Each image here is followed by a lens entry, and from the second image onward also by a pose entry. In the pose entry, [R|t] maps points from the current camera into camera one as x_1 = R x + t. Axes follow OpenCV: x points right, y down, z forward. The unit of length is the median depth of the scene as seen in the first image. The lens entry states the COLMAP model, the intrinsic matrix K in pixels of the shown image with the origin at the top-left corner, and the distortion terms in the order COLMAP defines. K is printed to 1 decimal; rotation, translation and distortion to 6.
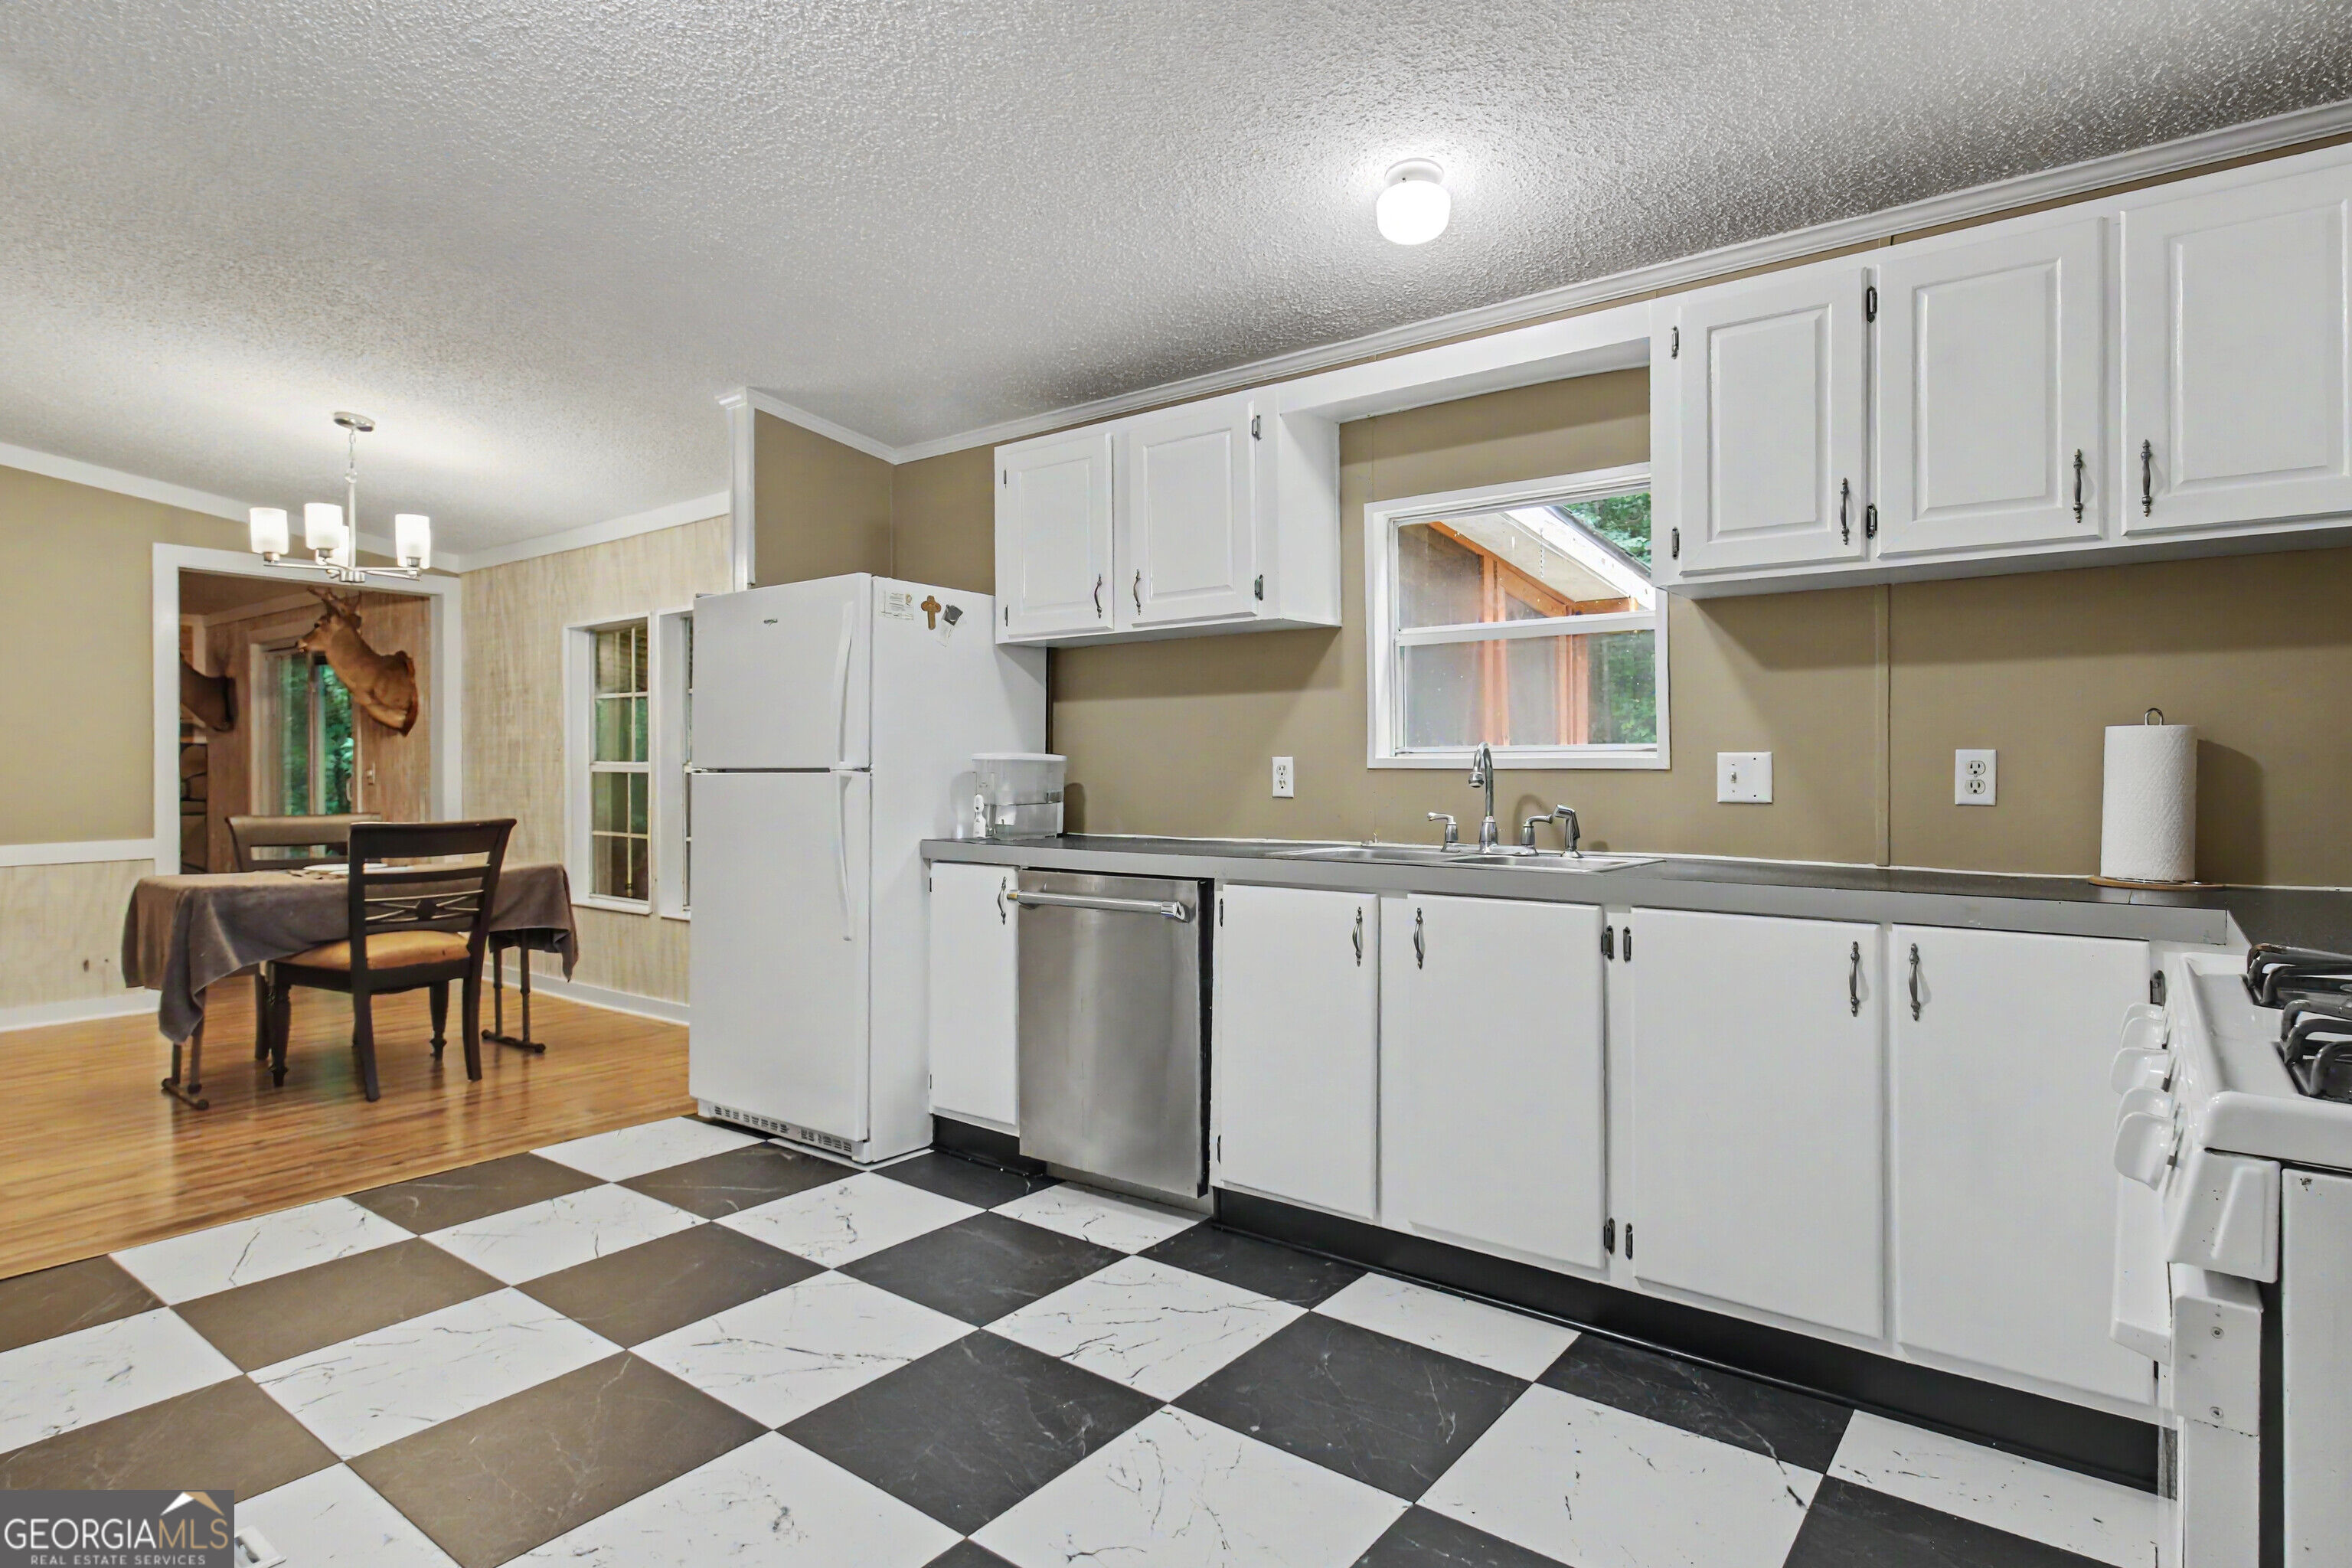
lens RADIAL K [[1225.7, 0, 1171.4], [0, 1225.7, 749.5], [0, 0, 1]] dist [-0.000870, -0.000003]
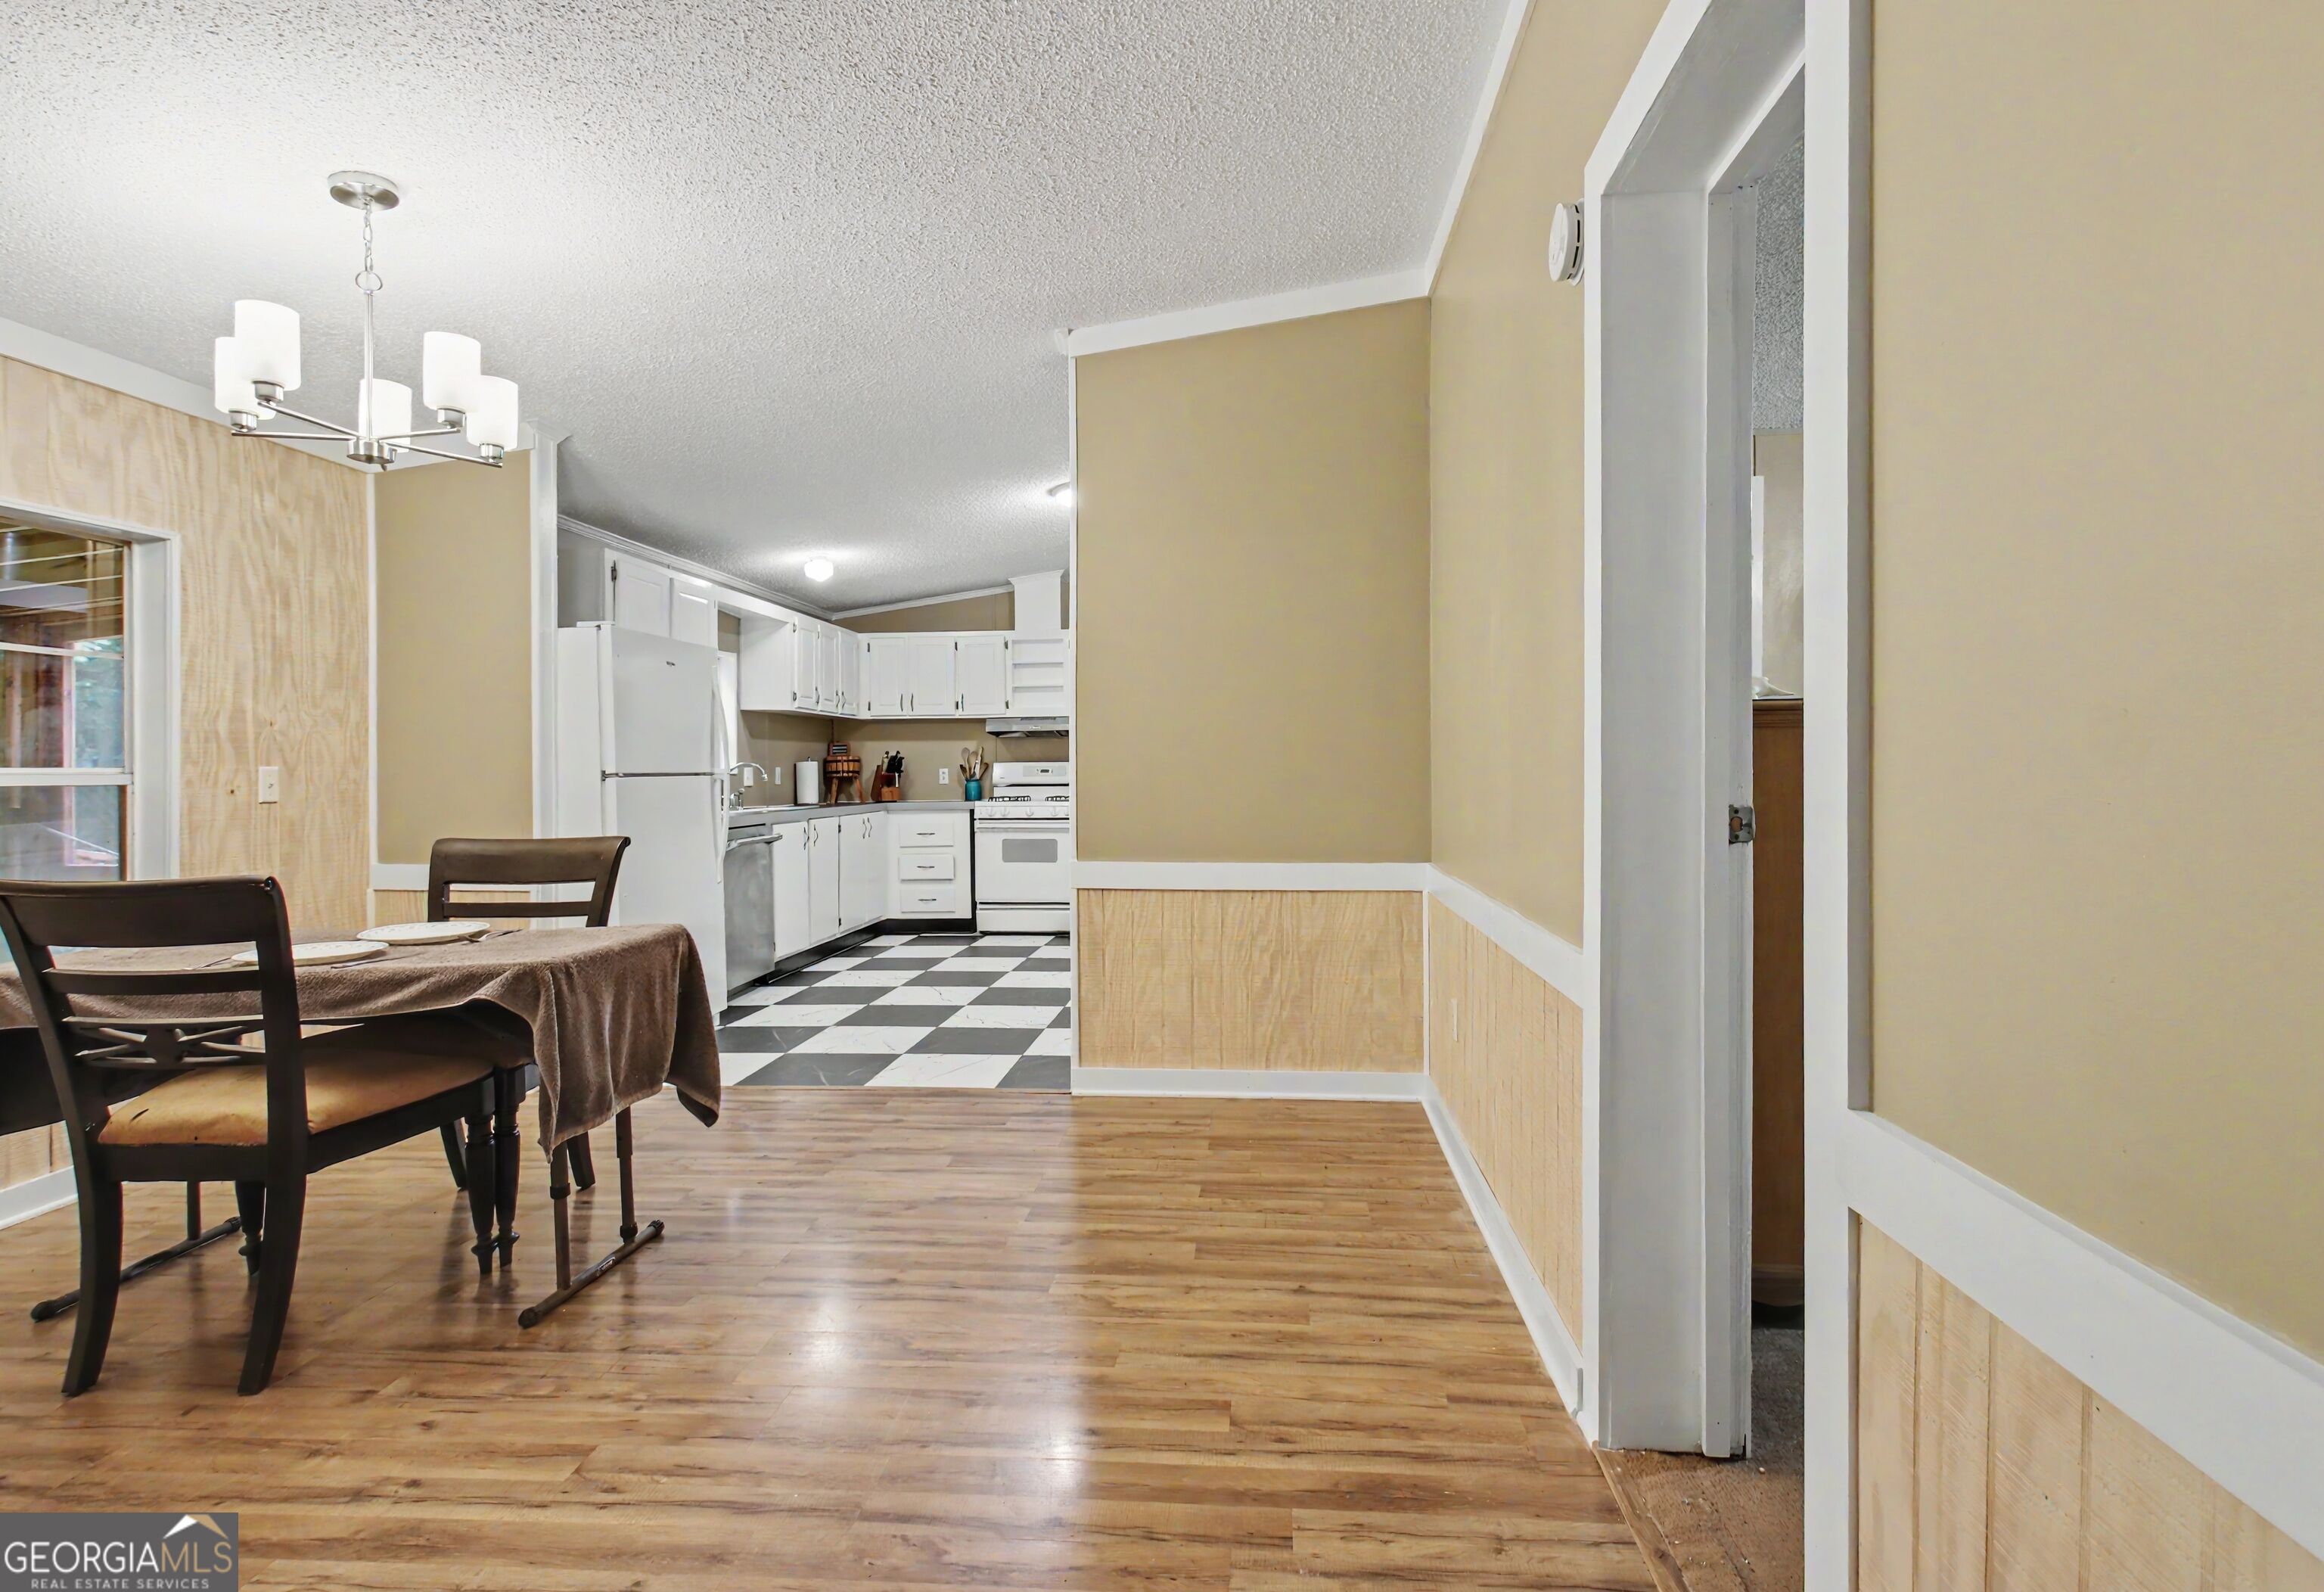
lens RADIAL K [[1169.6, 0, 1162.0], [0, 1169.6, 796.0], [0, 0, 1]] dist [0.001256, 0.000372]
pose [[-0.538119, -0.005728, 0.842849, -1.733638], [0.005342, 0.999934, 0.010206, 0.032256], [-0.842852, 0.009995, -0.538053, 1.267556]]
